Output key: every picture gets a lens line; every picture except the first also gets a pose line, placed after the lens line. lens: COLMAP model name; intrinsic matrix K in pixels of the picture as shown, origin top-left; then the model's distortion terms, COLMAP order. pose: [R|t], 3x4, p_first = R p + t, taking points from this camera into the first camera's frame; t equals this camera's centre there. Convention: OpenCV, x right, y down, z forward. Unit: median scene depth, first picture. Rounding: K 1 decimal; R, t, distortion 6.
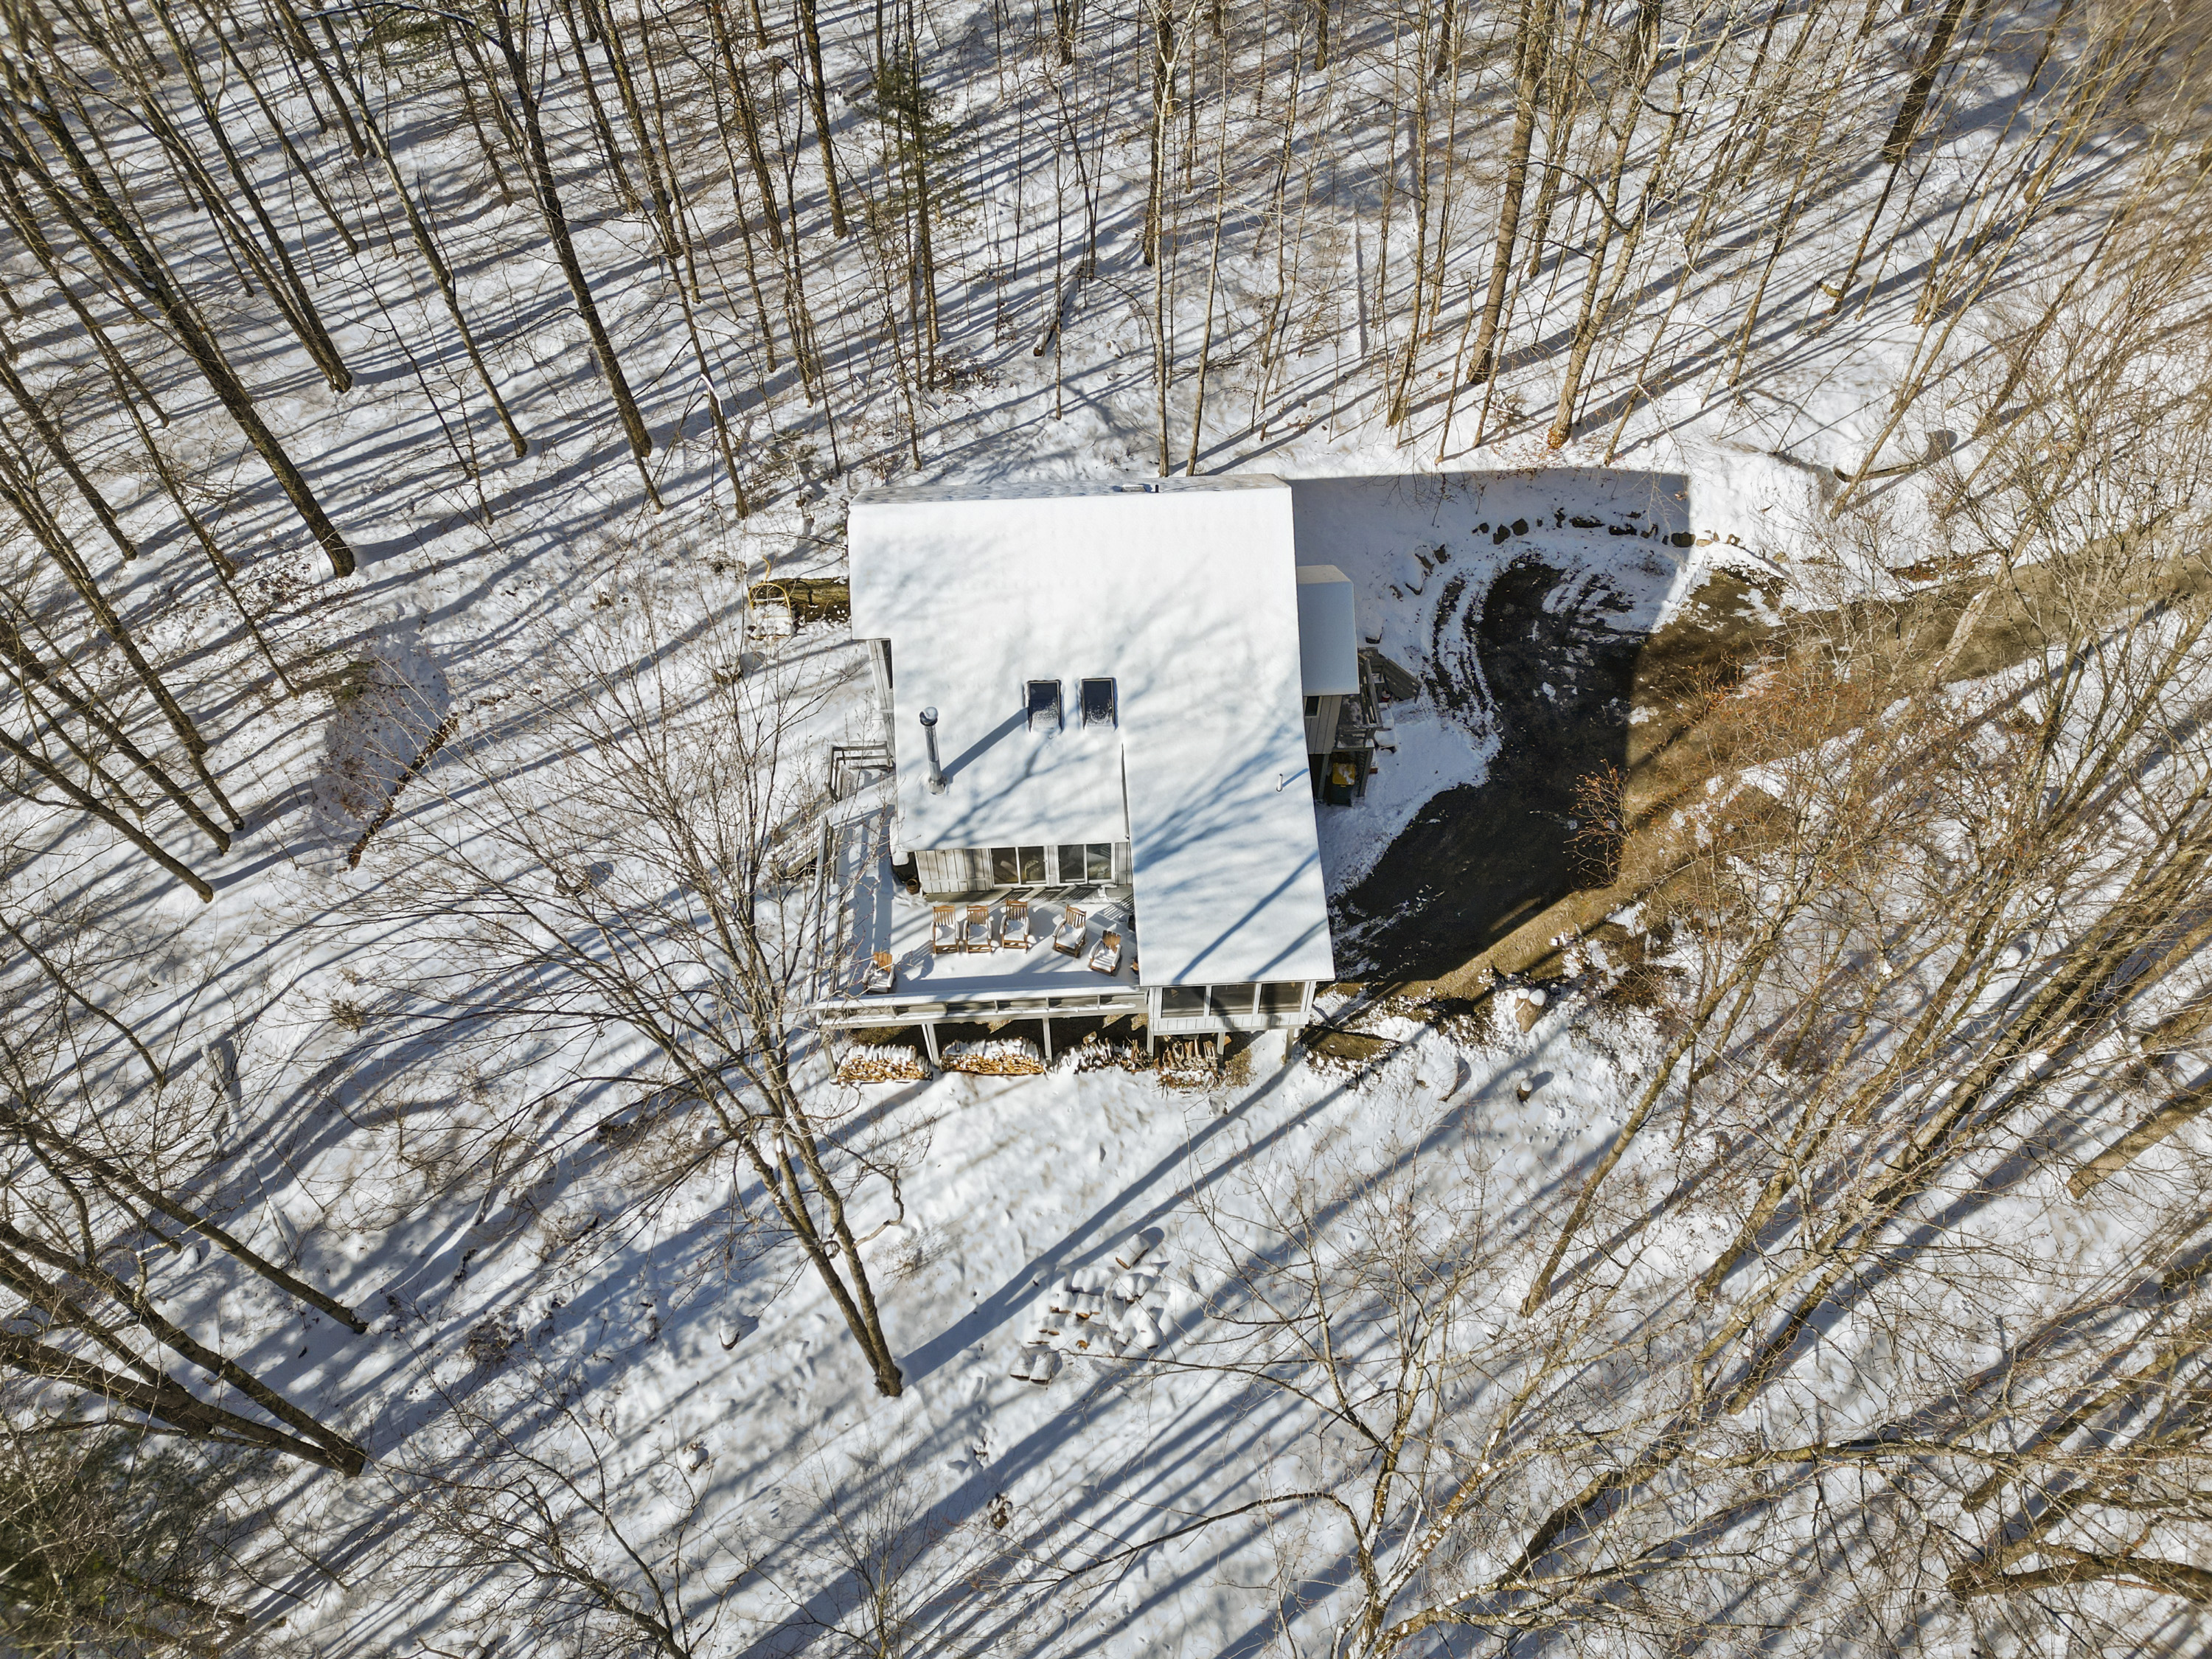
lens RADIAL K [[1561.3, 0, 1112.7], [0, 1561.3, 835.4], [0, 0, 1]] dist [0.011403, -0.002779]
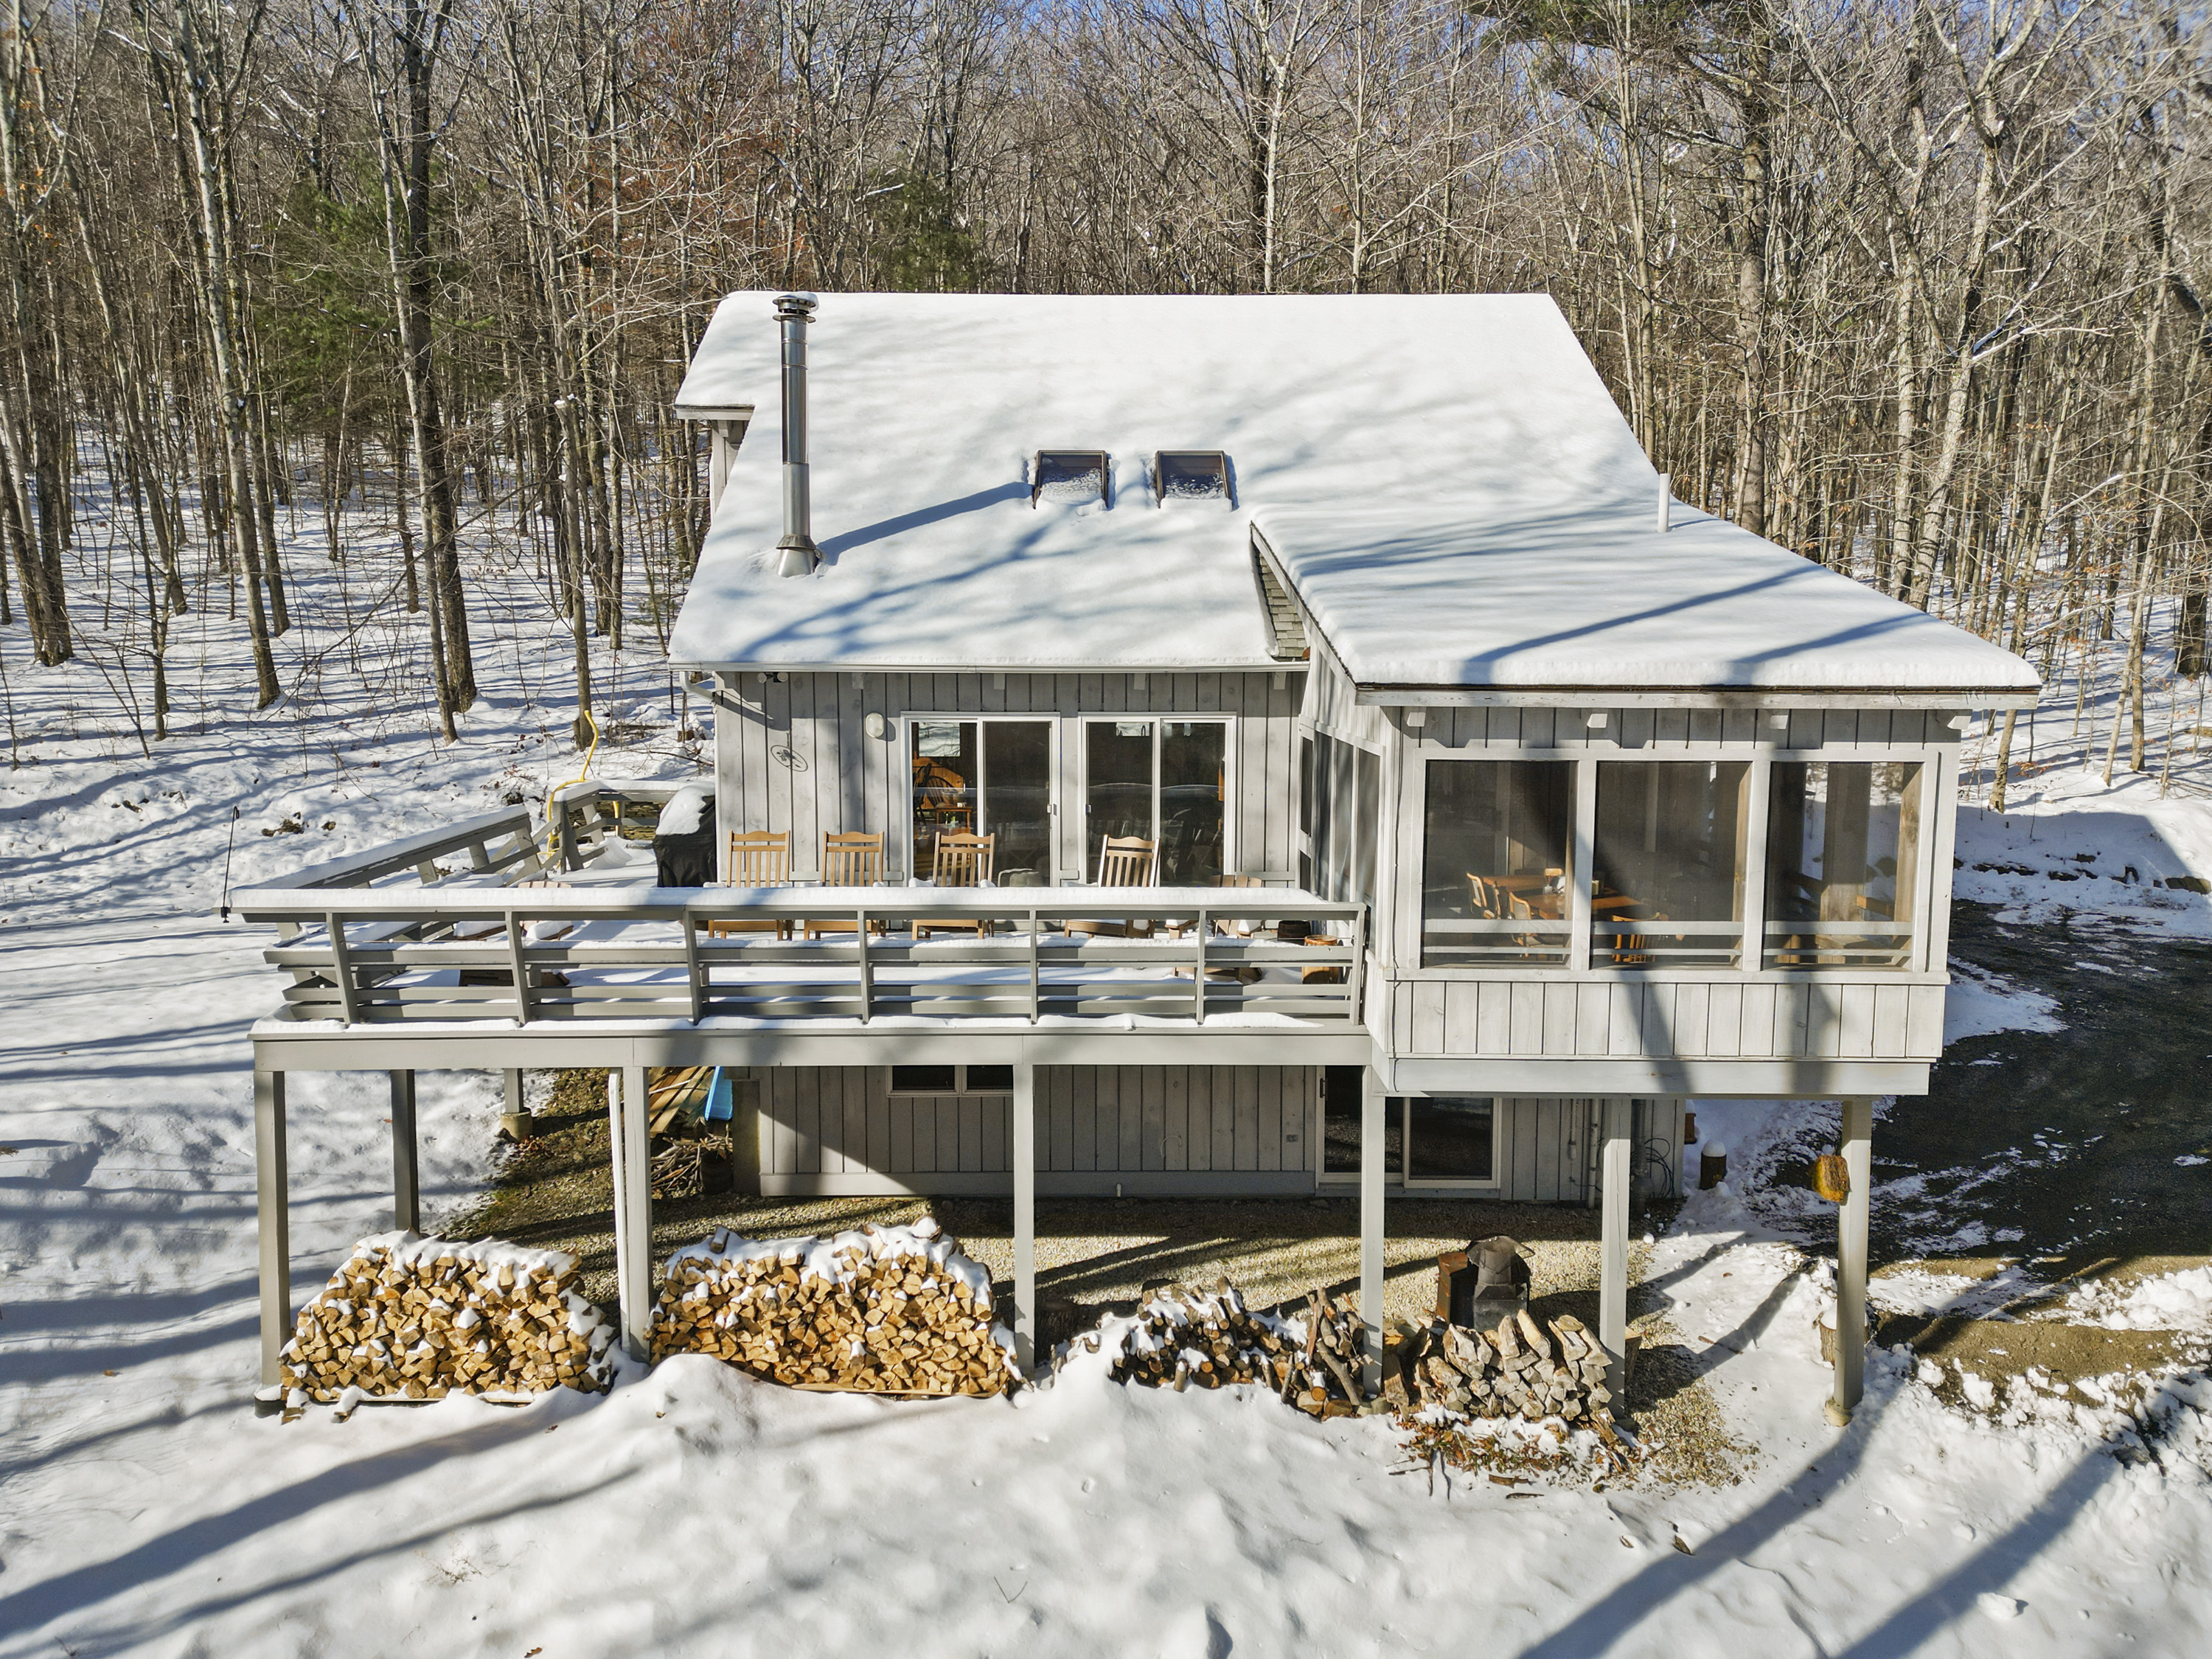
lens RADIAL K [[1561.3, 0, 1112.7], [0, 1561.3, 835.4], [0, 0, 1]] dist [0.011403, -0.002779]
pose [[0.999174, 0.003346, -0.040501, -0.012604], [-0.032554, 0.662459, -0.748390, 0.297864], [0.024326, 0.749091, 0.662021, 0.737185]]
